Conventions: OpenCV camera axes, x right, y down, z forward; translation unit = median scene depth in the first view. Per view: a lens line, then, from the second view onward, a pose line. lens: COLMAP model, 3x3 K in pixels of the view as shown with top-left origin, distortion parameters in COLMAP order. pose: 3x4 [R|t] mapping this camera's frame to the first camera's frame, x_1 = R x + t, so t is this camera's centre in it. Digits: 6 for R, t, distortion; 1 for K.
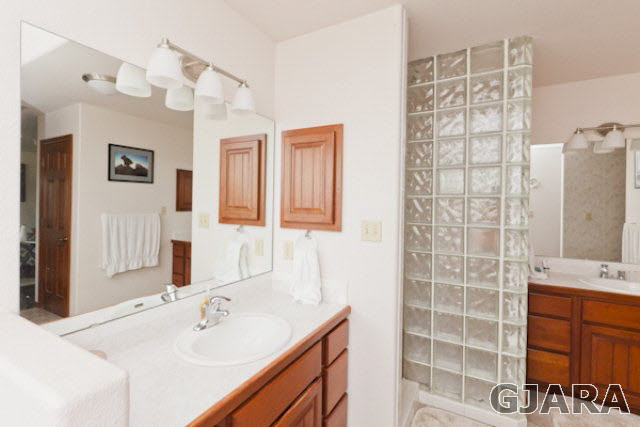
lens RADIAL K [[285.0, 0, 320.5], [0, 285.0, 208.0], [0, 0, 1]] dist [-0.002004, 0.000776]
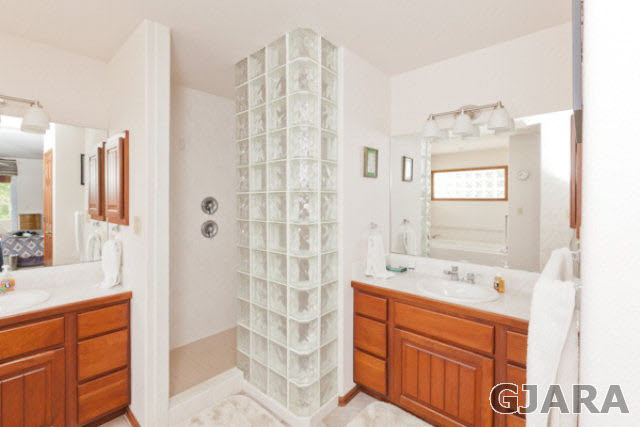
lens RADIAL K [[285.0, 0, 332.5], [0, 285.0, 205.6], [0, 0, 1]] dist [-0.002004, 0.000776]
pose [[0.975968, -0.005674, -0.217839, 0.911281], [0.006493, 0.999974, 0.003043, 0.005738], [0.217816, -0.004384, 0.975980, 0.053763]]
